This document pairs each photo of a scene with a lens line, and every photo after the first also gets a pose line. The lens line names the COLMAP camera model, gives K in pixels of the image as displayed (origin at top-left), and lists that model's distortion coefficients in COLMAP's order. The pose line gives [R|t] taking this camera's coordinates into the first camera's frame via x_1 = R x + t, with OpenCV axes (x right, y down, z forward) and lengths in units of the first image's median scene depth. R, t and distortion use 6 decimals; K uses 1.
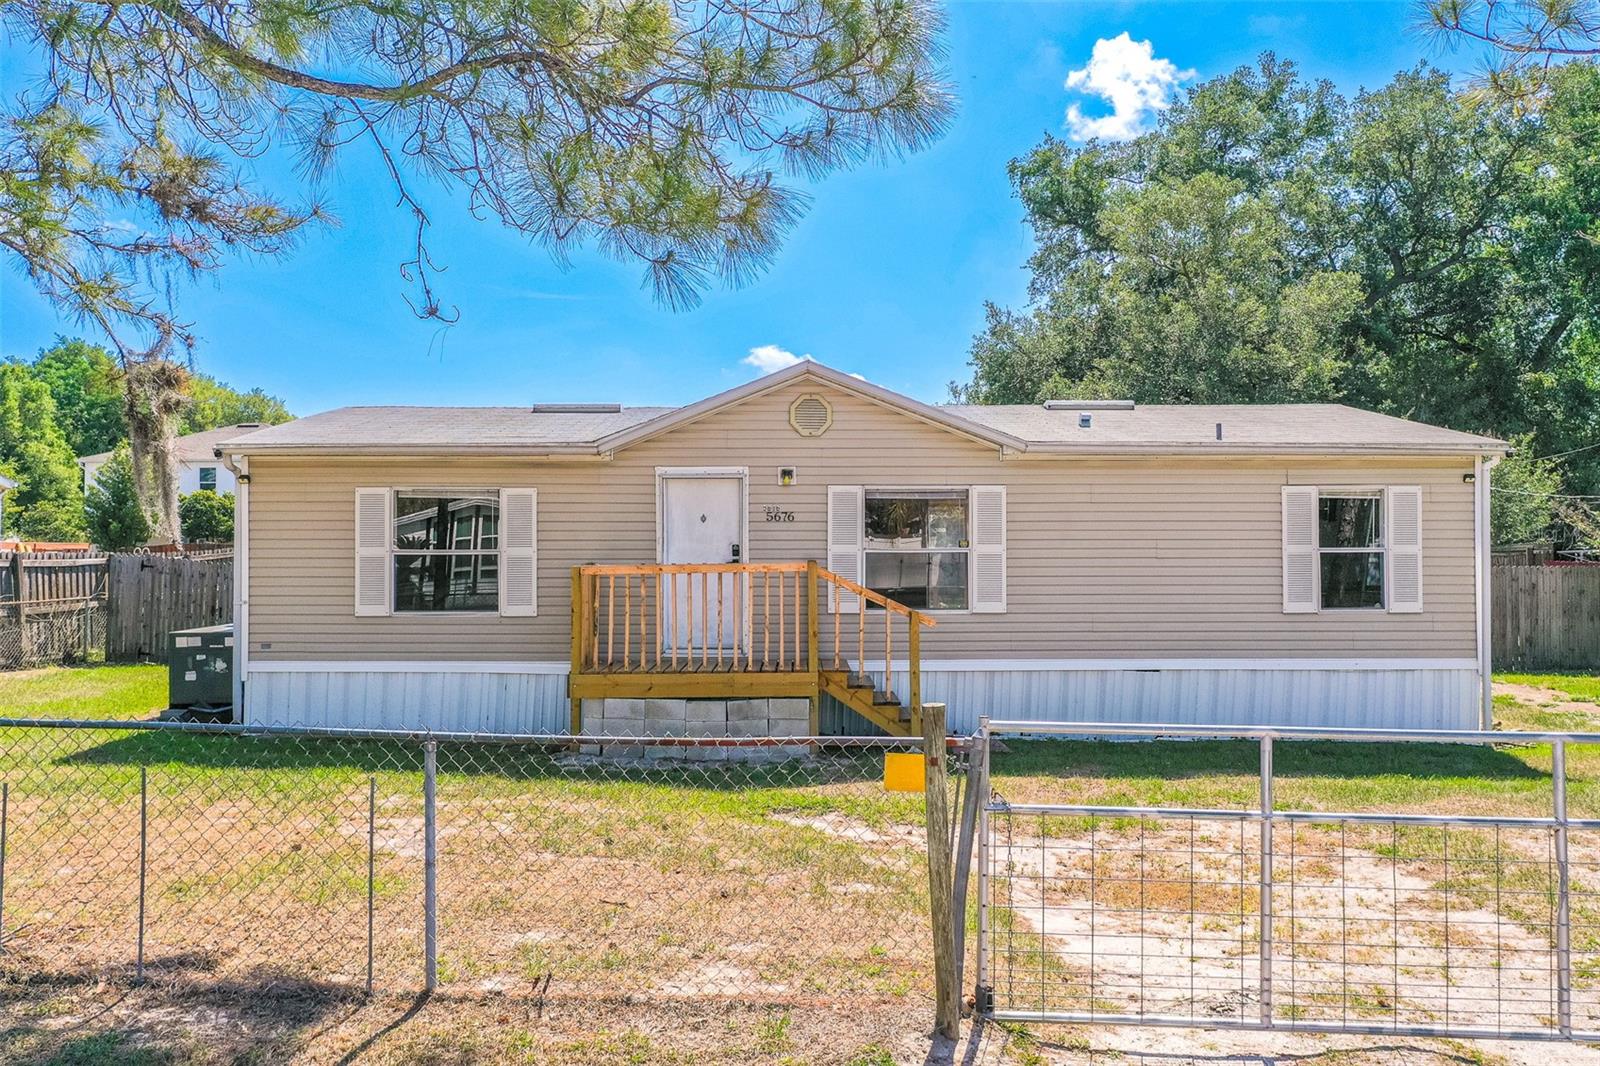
lens RADIAL K [[1274.7, 0, 800.0], [0, 1274.7, 533.0], [0, 0, 1]] dist [0.006600, 0.001949]
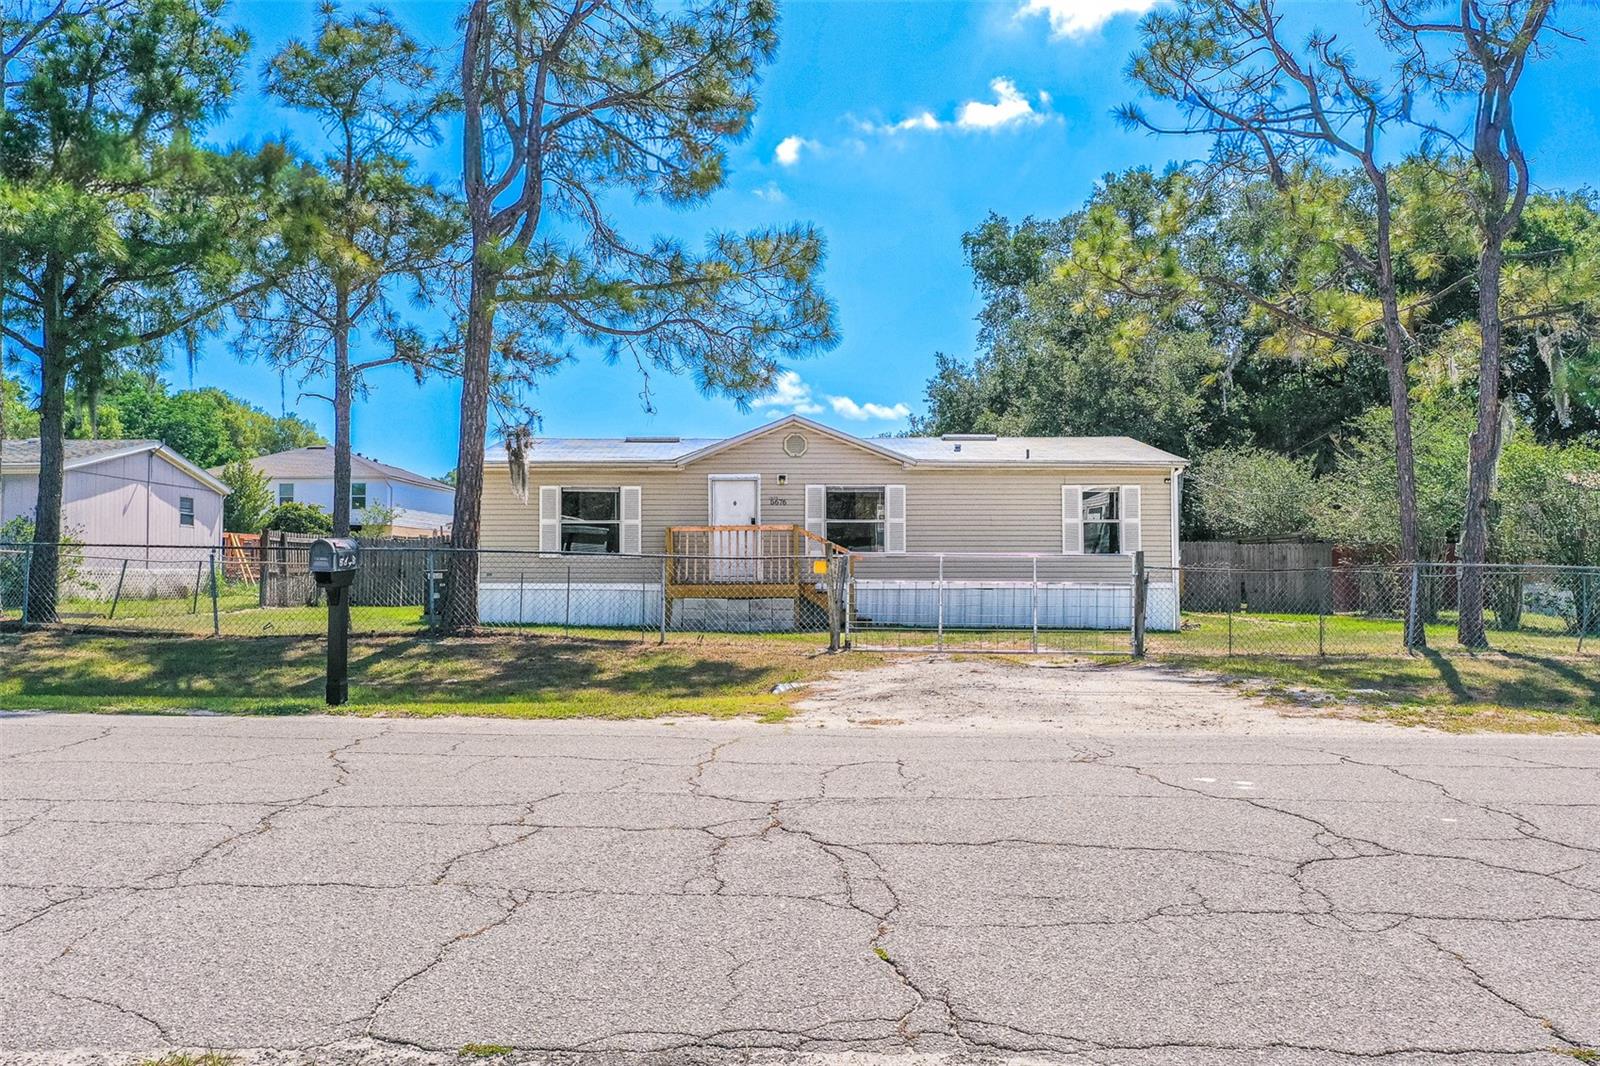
lens RADIAL K [[1274.7, 0, 800.0], [0, 1274.7, 533.0], [0, 0, 1]] dist [0.006600, 0.001949]
pose [[0.999993, -0.000258, 0.003712, 0.006354], [0.000317, 0.999874, -0.015875, 0.046210], [-0.003708, 0.015876, 0.999867, -0.612602]]
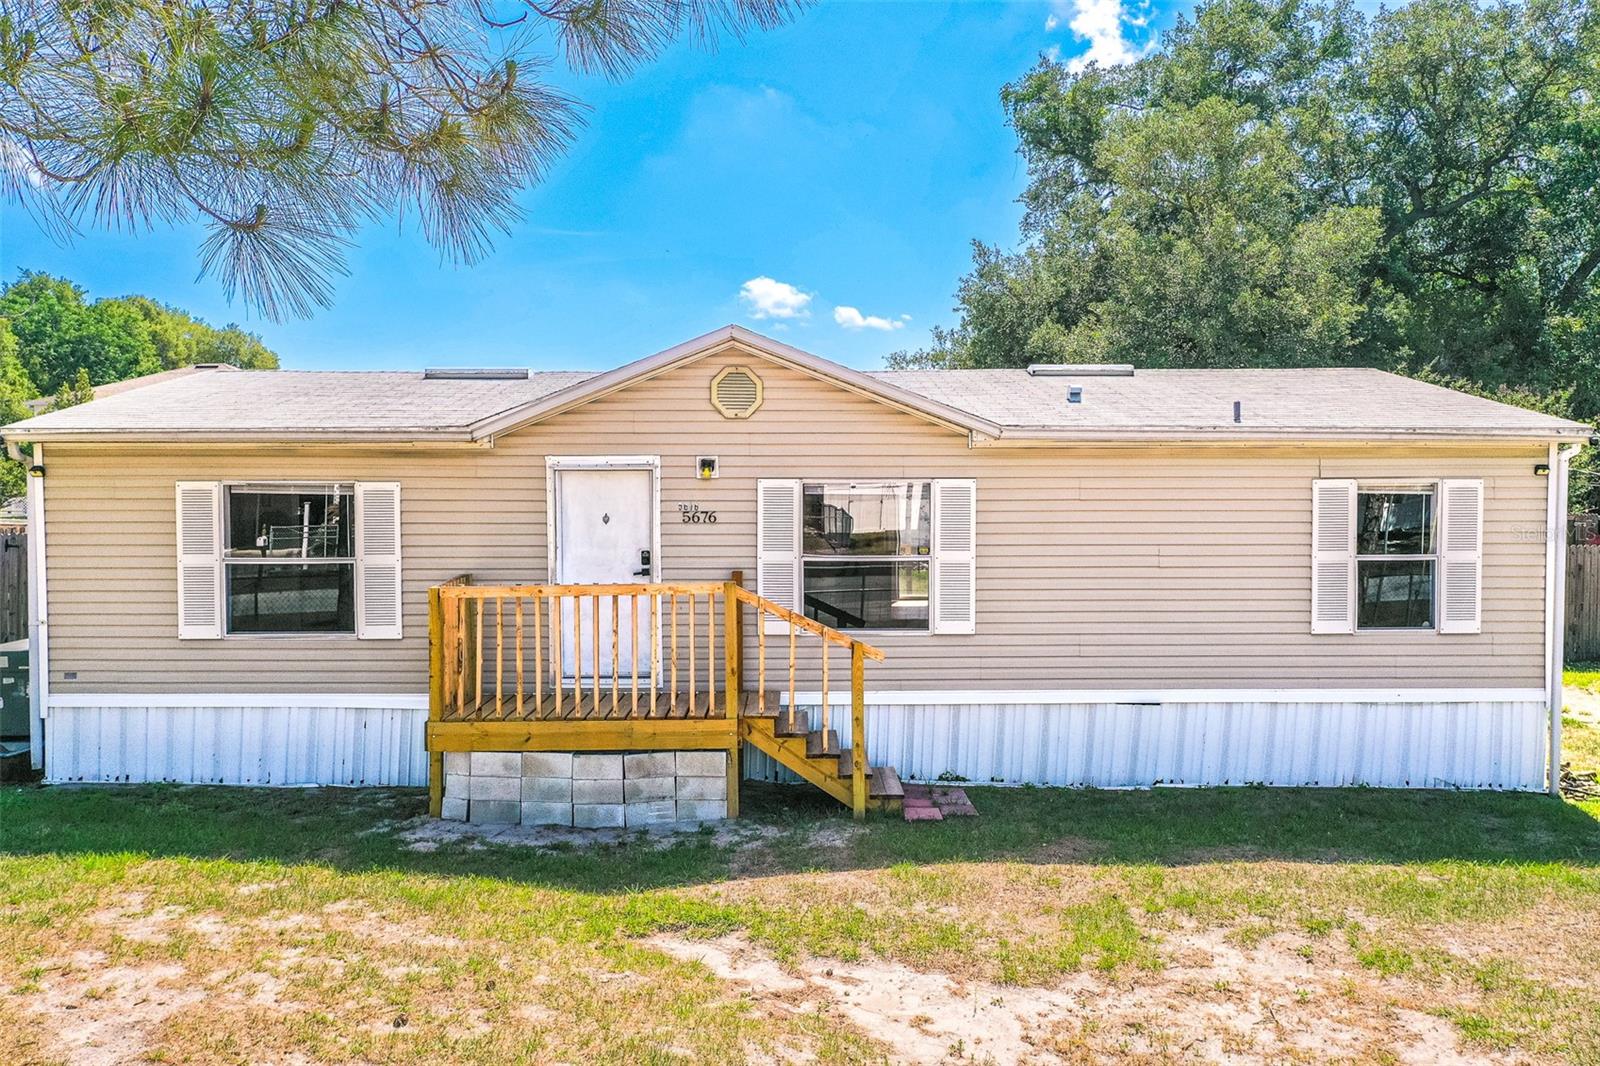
lens RADIAL K [[1271.8, 0, 800.0], [0, 1271.8, 533.0], [0, 0, 1]] dist [0.009925, -0.000165]
pose [[0.999996, 0.000222, 0.002923, 0.036995], [-0.000373, 0.998655, 0.051851, -0.035651], [-0.002907, -0.051852, 0.998651, 0.146175]]
